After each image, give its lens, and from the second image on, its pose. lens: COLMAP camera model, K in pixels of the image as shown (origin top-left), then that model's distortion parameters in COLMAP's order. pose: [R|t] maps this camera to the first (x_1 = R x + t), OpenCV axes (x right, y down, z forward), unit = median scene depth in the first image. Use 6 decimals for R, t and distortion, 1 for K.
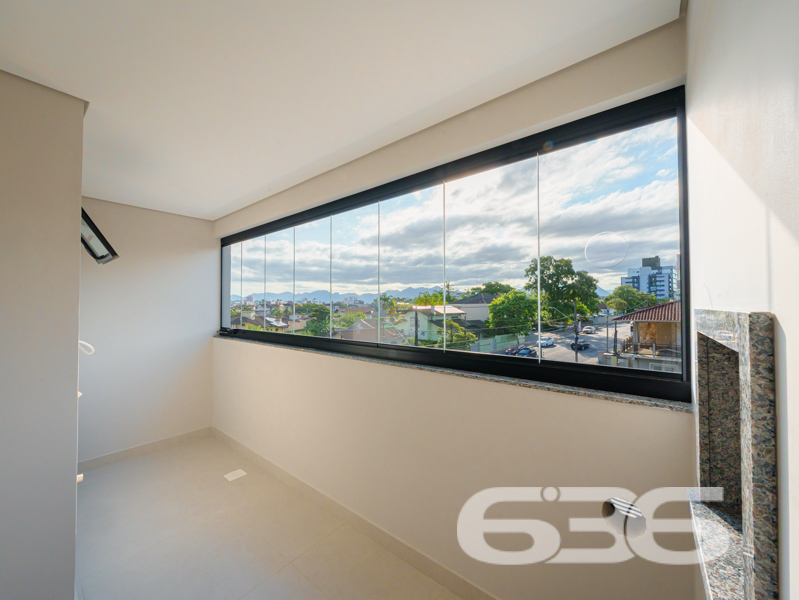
lens RADIAL K [[302.2, 0, 399.5], [0, 302.2, 300.0], [0, 0, 1]] dist [-0.000444, -0.000021]
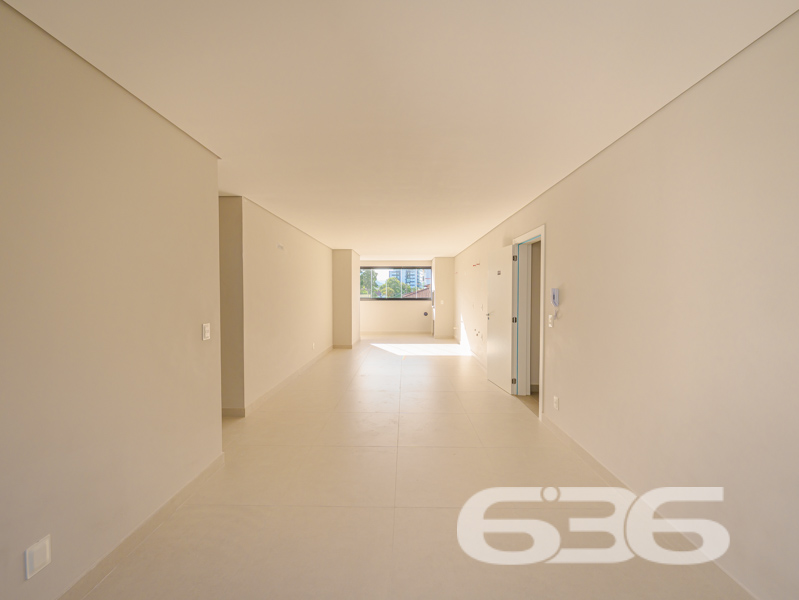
lens RADIAL K [[302.2, 0, 399.5], [0, 302.2, 300.0], [0, 0, 1]] dist [-0.000444, -0.000021]
pose [[0.781960, -0.014417, 0.623162, -0.092423], [-0.011278, 0.999242, 0.037270, 0.000845], [-0.623227, -0.036172, 0.781204, -0.093372]]
